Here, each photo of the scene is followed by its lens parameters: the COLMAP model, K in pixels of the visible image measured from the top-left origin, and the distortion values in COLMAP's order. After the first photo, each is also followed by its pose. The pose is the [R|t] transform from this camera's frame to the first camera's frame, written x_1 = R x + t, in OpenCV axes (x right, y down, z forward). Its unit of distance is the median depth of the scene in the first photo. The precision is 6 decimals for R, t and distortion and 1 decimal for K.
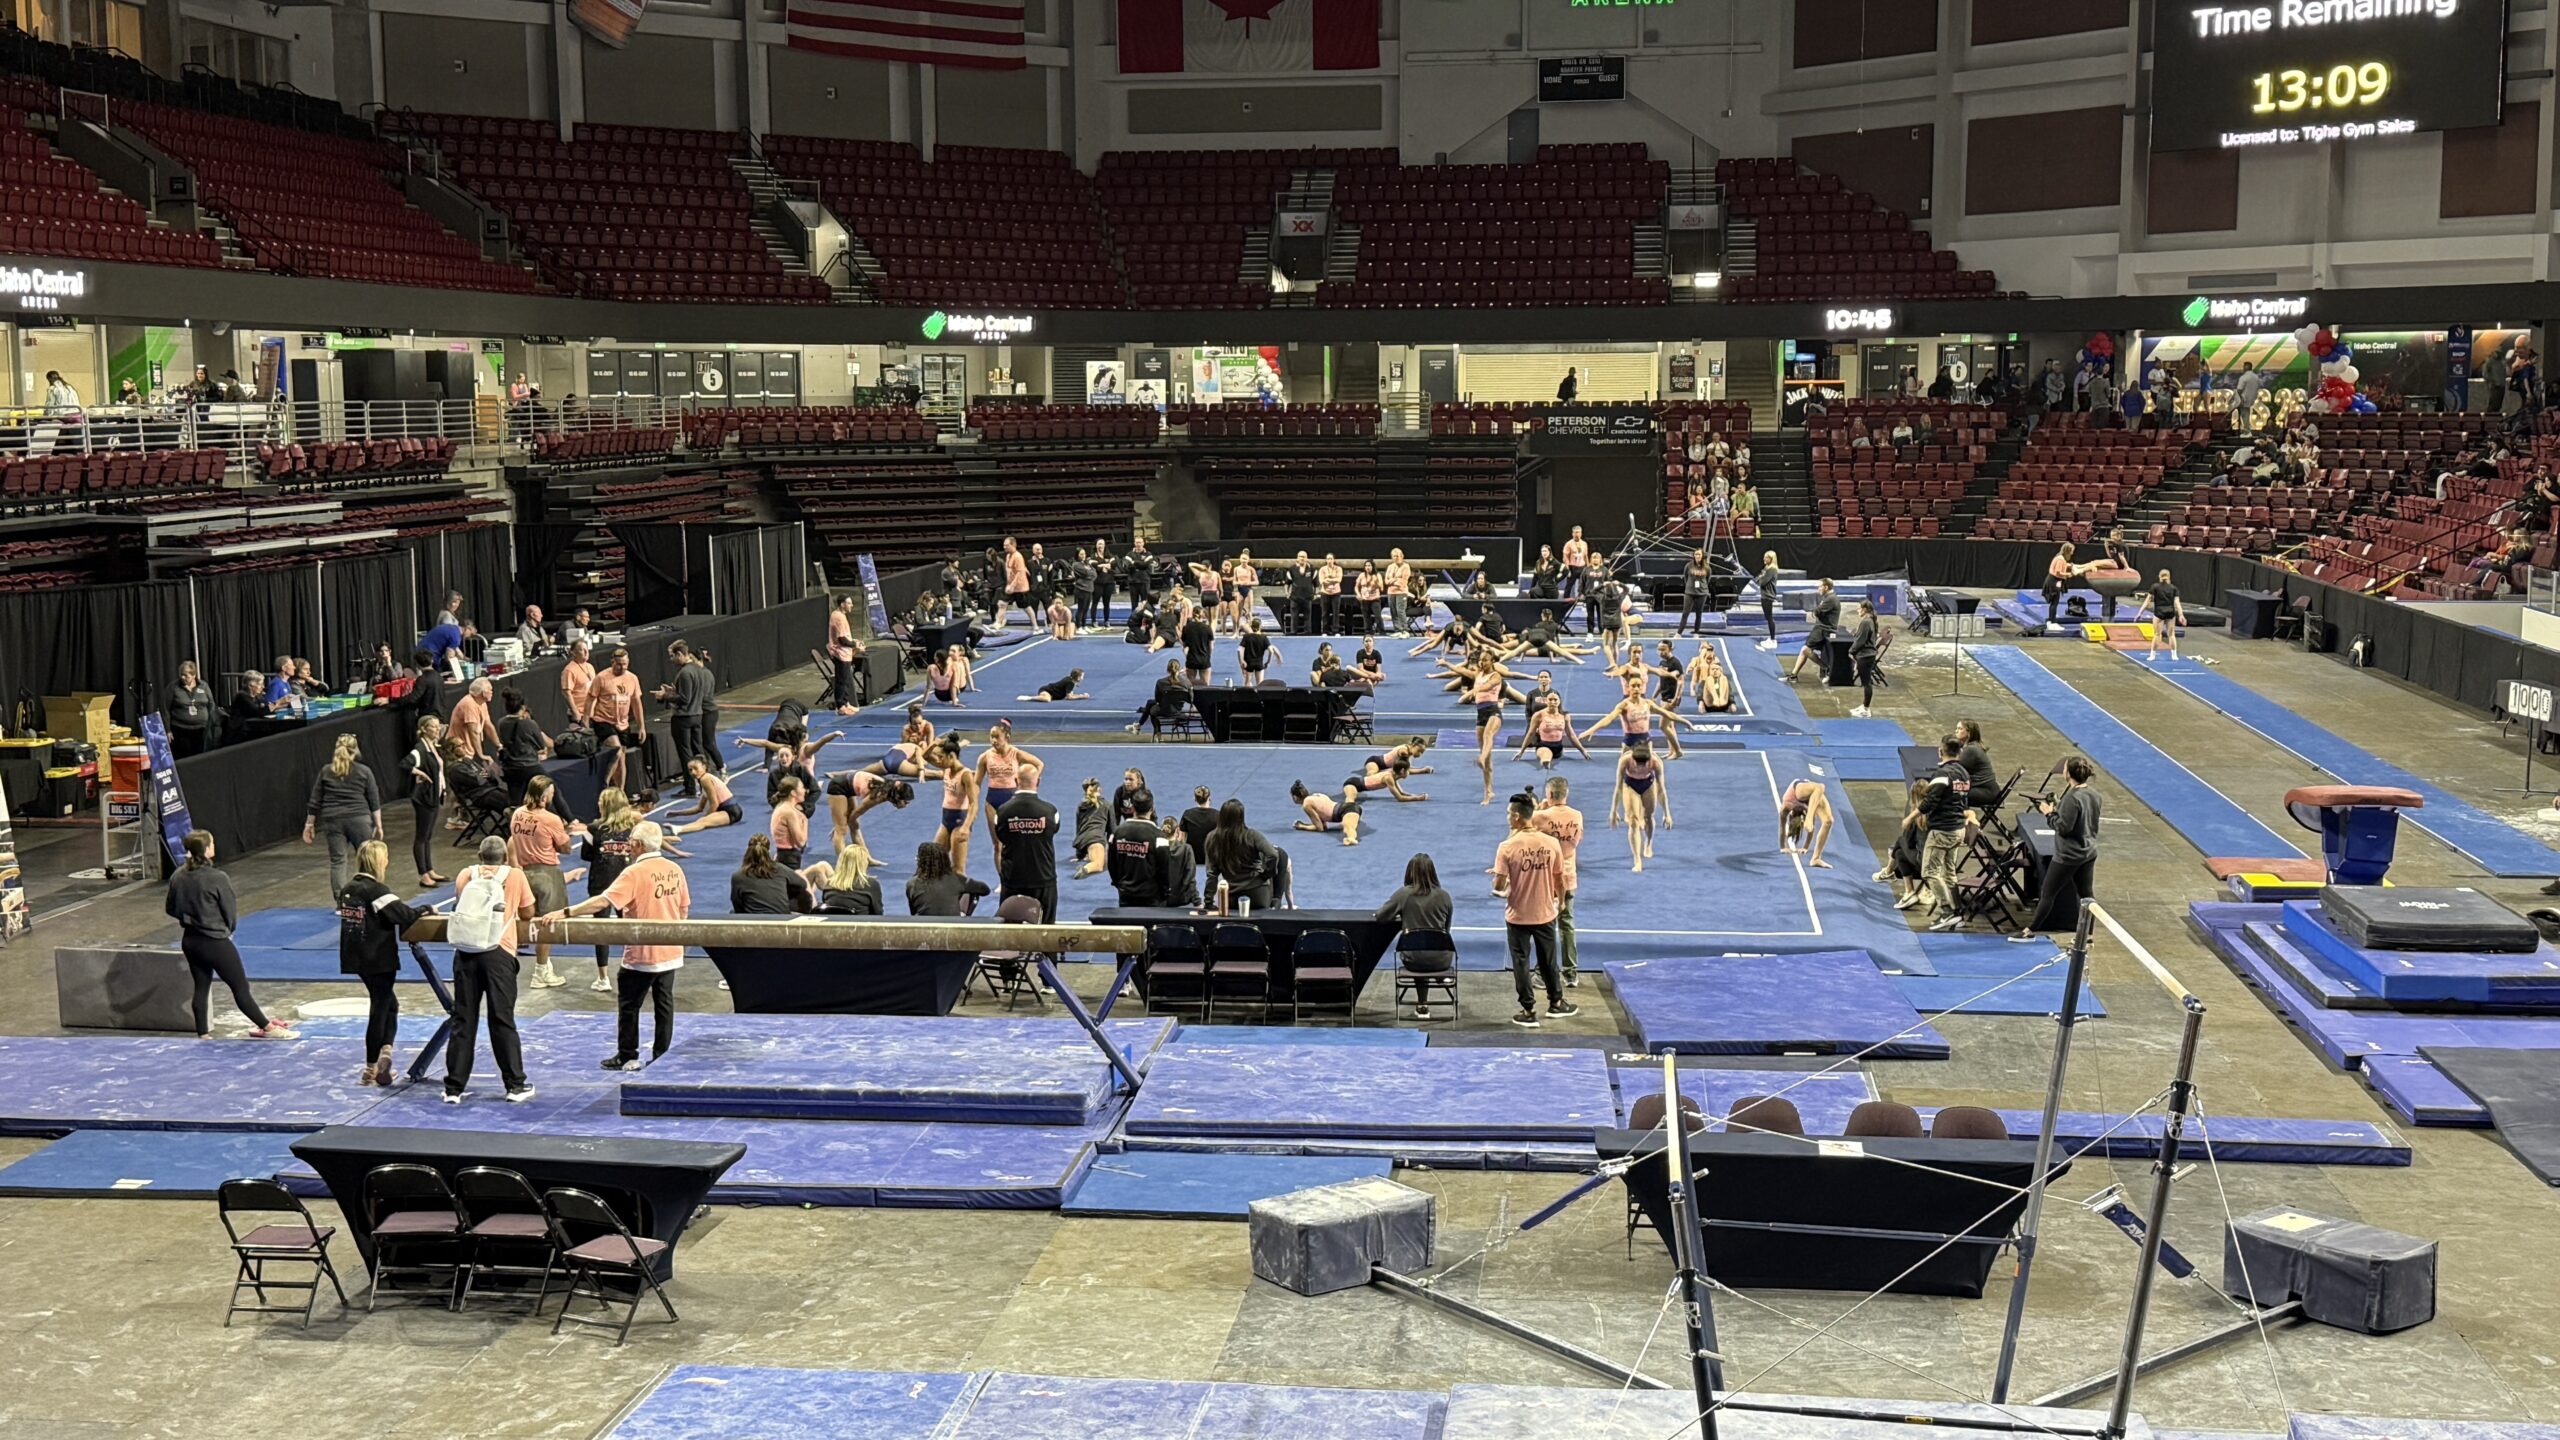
lens RADIAL K [[2916.8, 0, 1278.7], [0, 2916.8, 719.0], [0, 0, 1]] dist [0.203557, 0.000000]
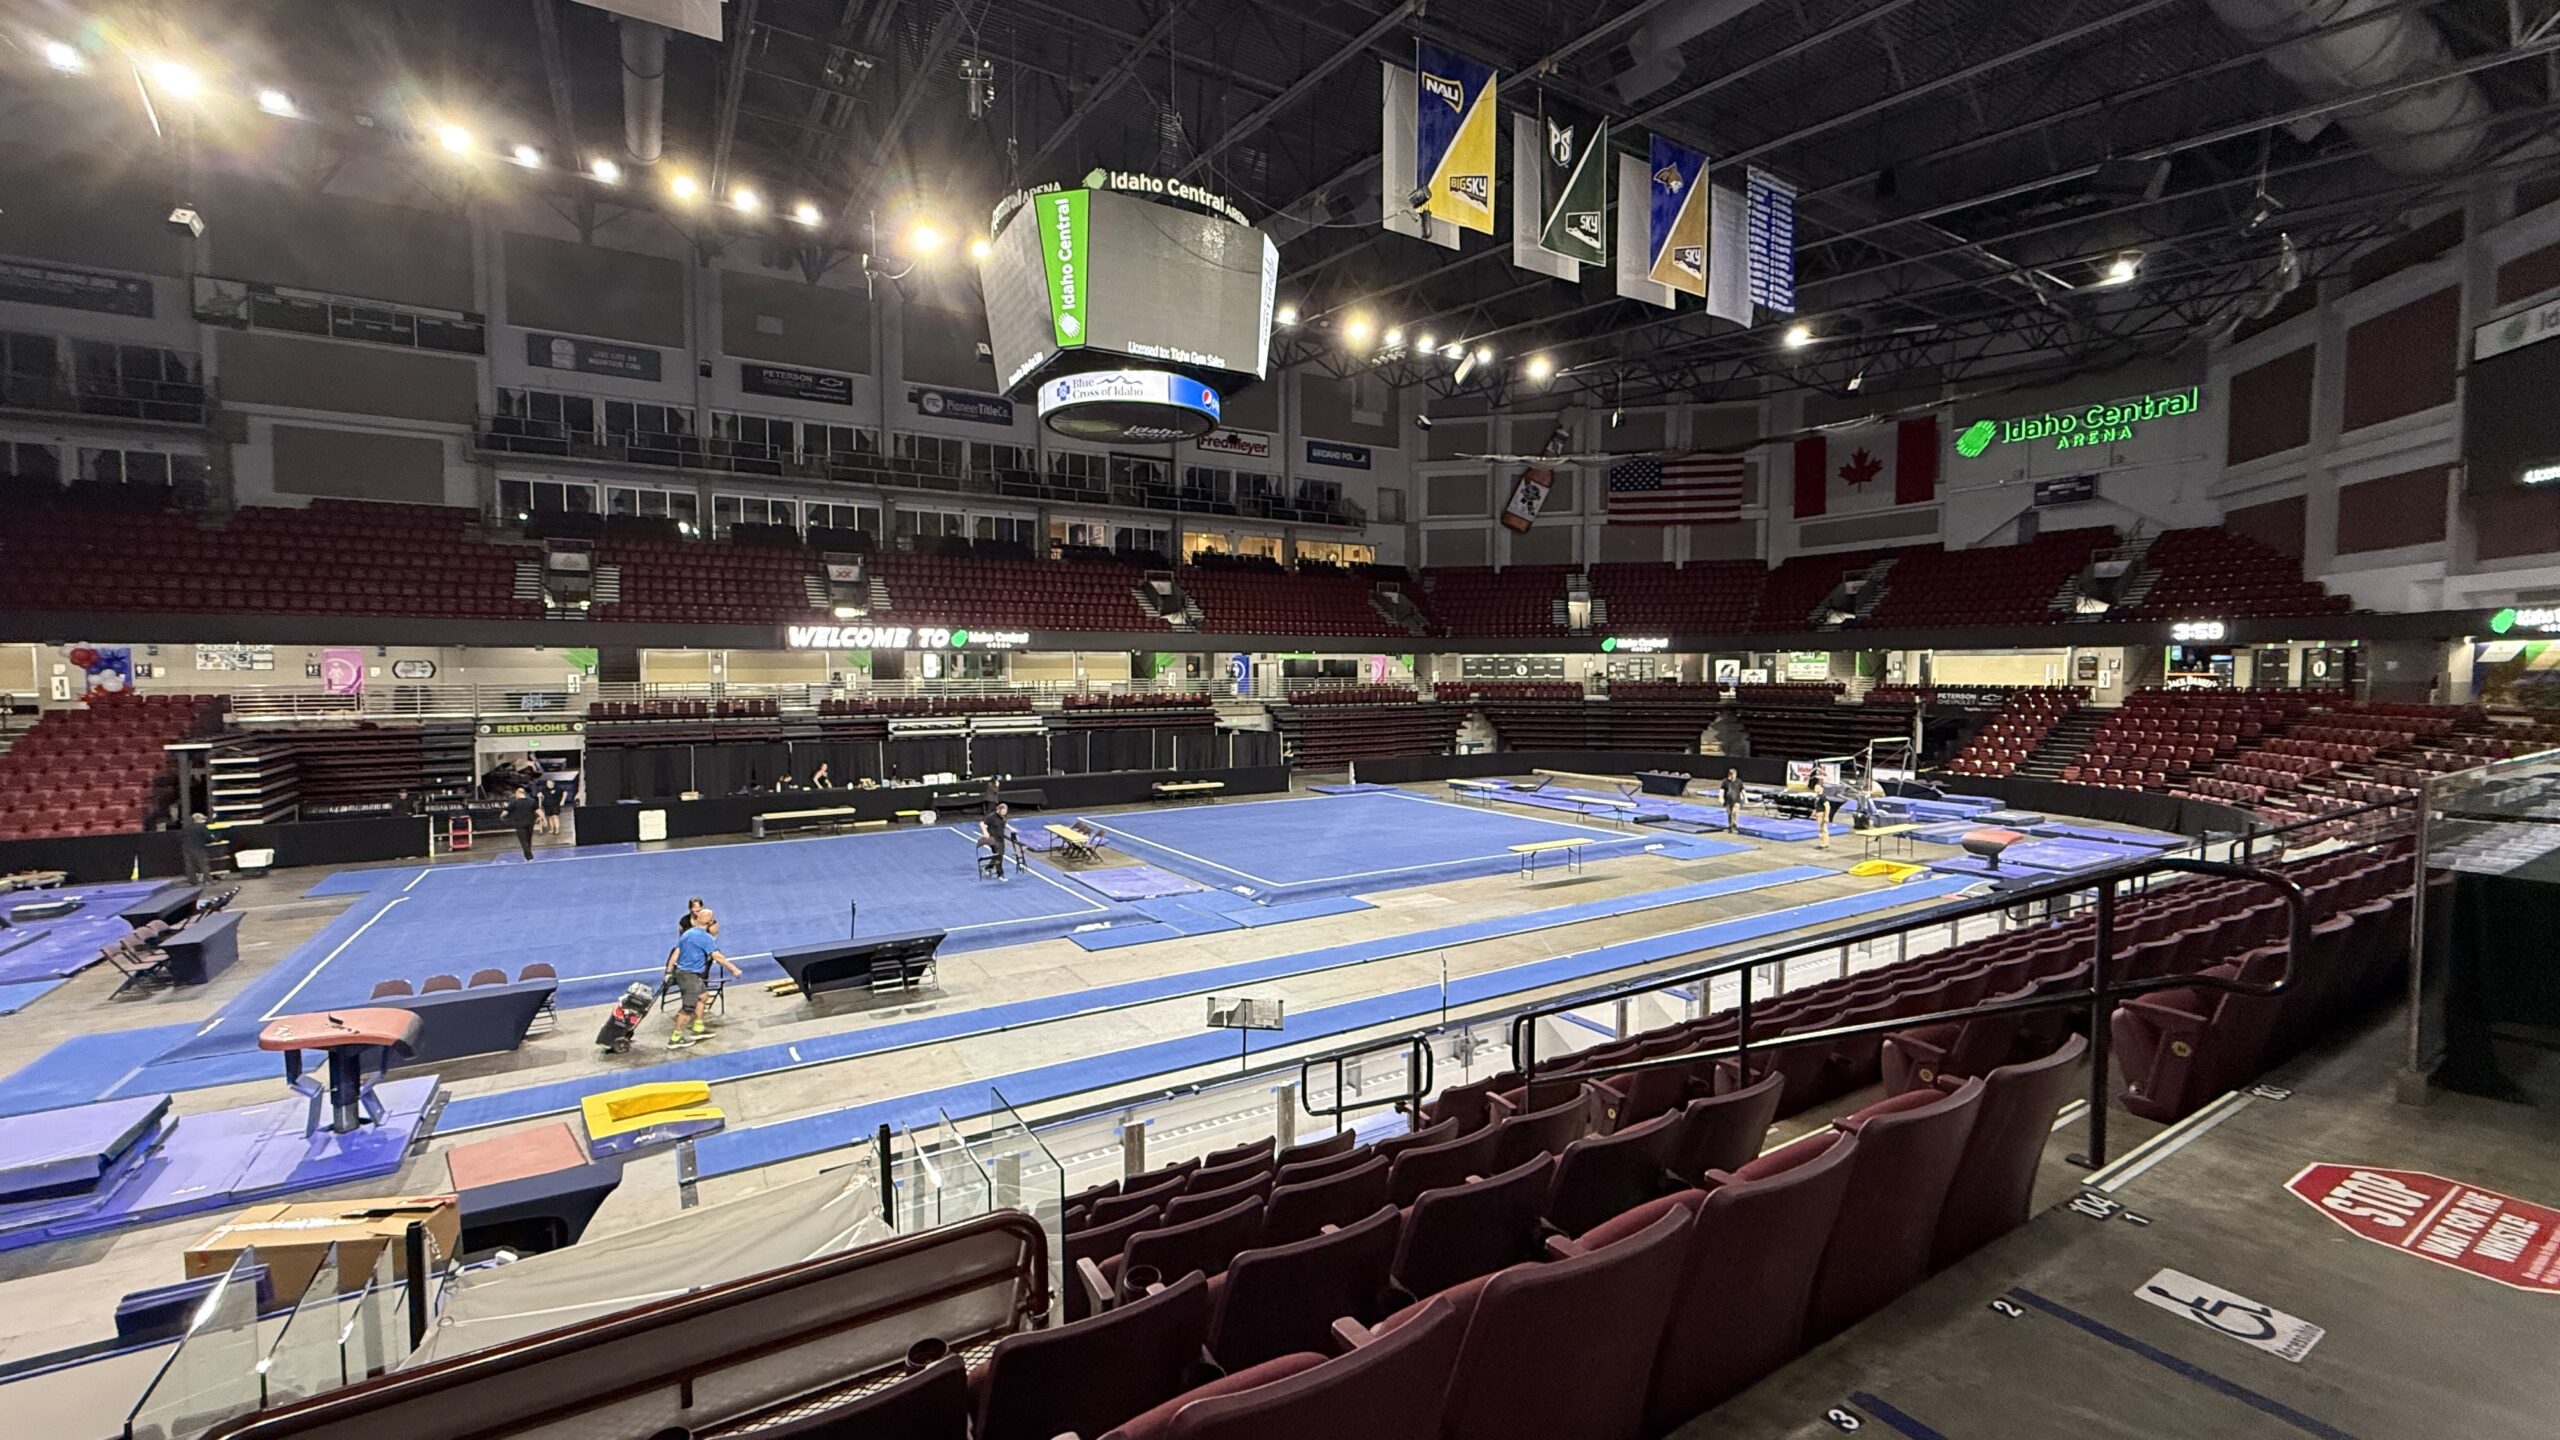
lens RADIAL K [[1023.1, 0, 1275.4], [0, 1023.1, 719.1], [0, 0, 1]] dist [-0.001637, -0.000332]
pose [[0.618550, 0.041085, -0.784670, 0.301966], [-0.095440, 0.995166, -0.023129, -0.037957], [0.779927, 0.089195, 0.619482, 0.338697]]
